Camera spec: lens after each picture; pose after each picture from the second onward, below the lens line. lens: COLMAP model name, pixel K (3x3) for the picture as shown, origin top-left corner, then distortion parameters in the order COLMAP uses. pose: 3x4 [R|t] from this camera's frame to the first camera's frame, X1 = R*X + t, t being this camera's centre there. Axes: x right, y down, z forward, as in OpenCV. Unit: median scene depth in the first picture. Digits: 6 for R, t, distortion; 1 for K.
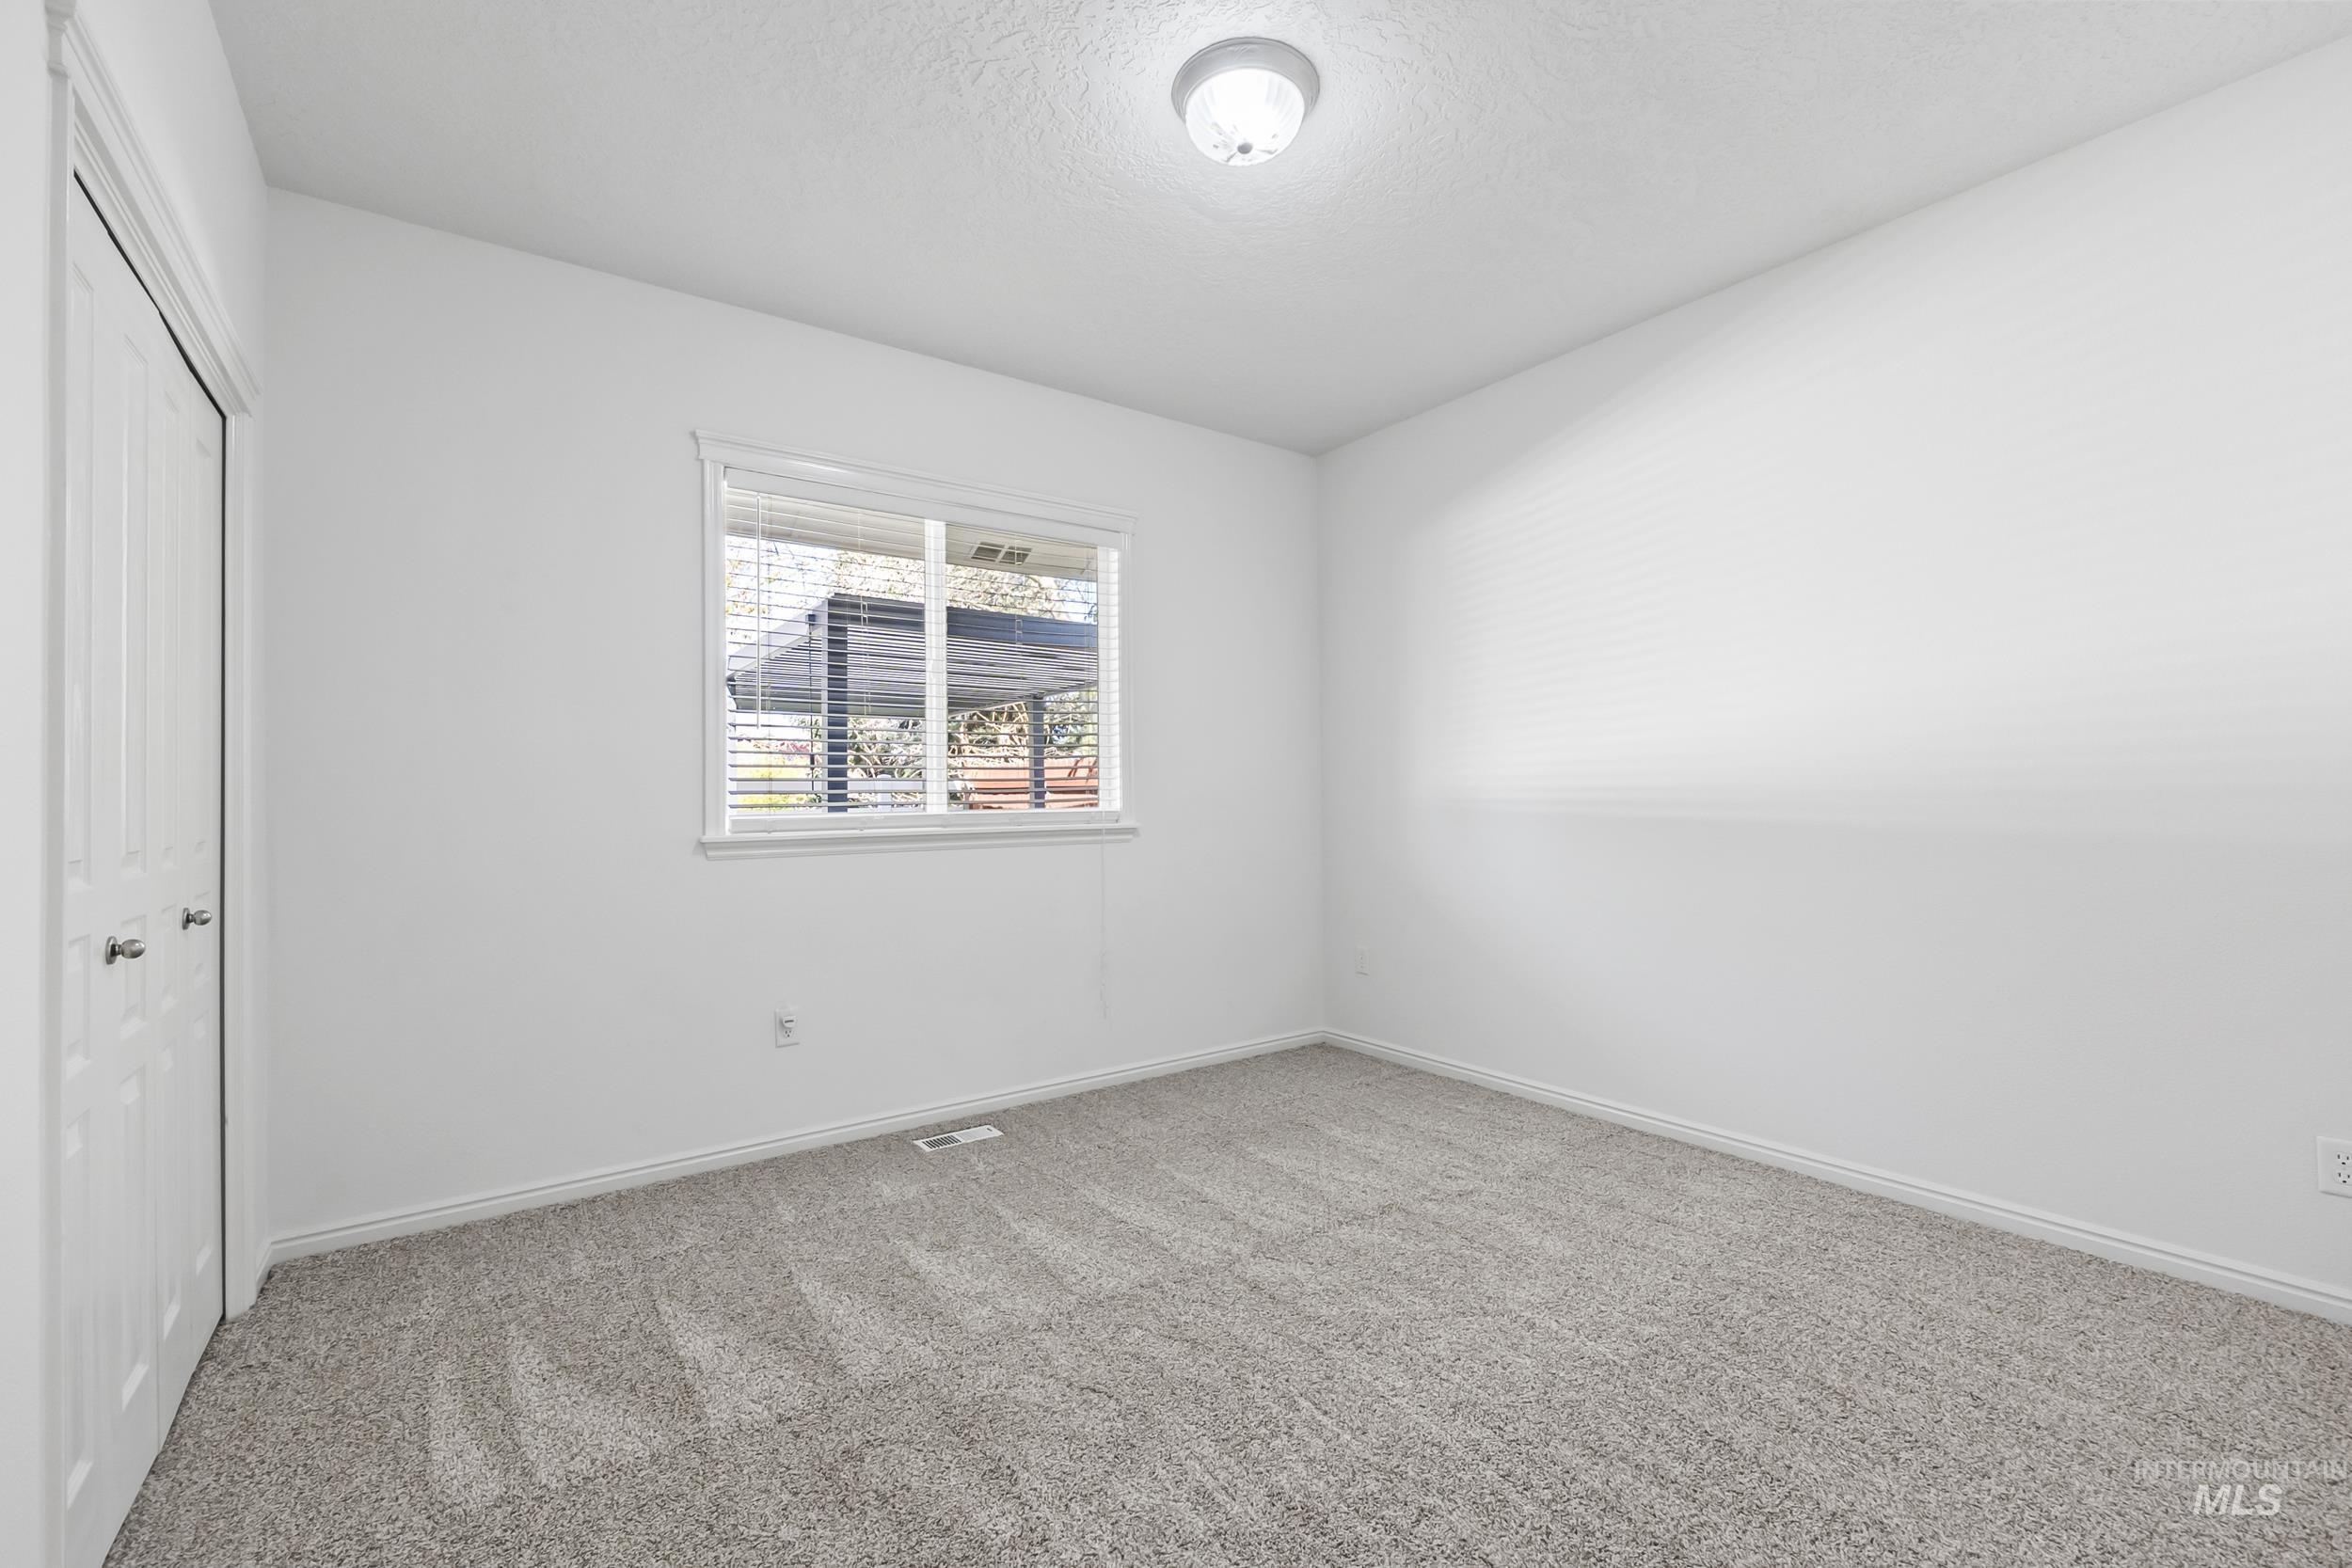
lens RADIAL K [[999.6, 0, 1161.7], [0, 999.6, 771.4], [0, 0, 1]] dist [-0.007945, -0.000643]
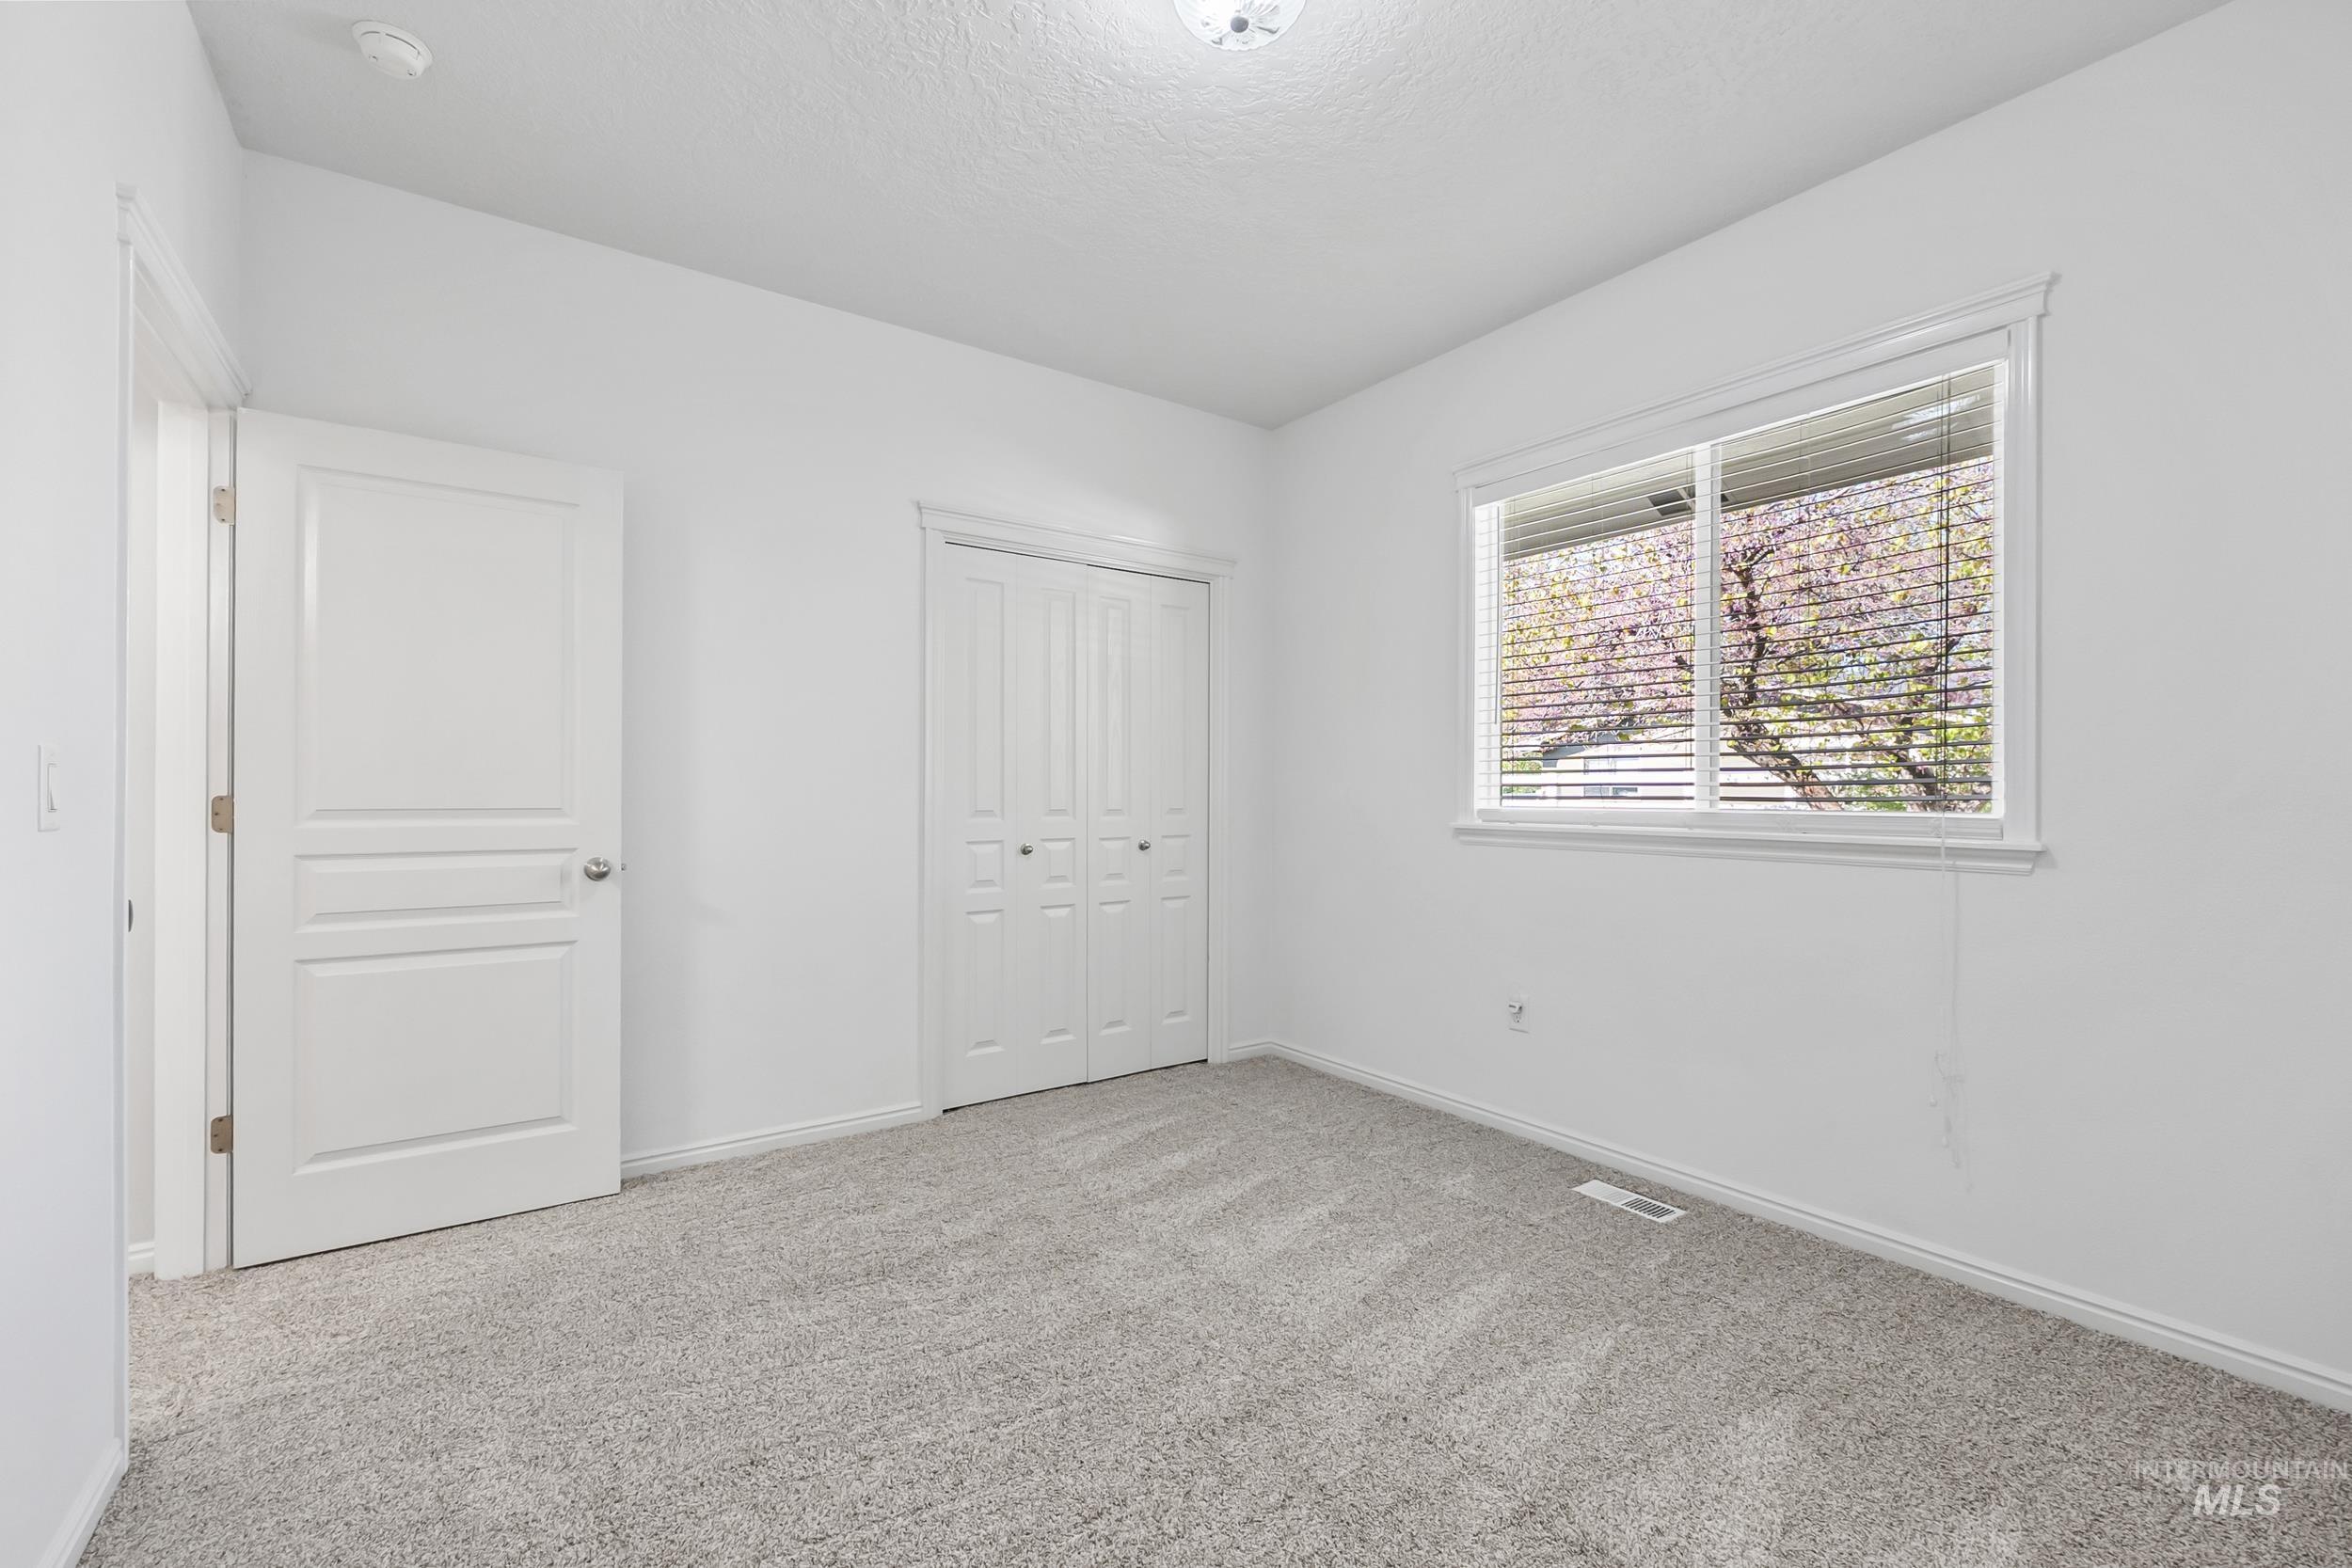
lens RADIAL K [[999.6, 0, 1169.9], [0, 999.6, 777.3], [0, 0, 1]] dist [-0.007945, -0.000643]
pose [[-0.019057, 0.000580, -0.999818, 0.697557], [0.022991, 0.999736, 0.000142, 0.006143], [0.999554, -0.022985, -0.019065, 0.707832]]
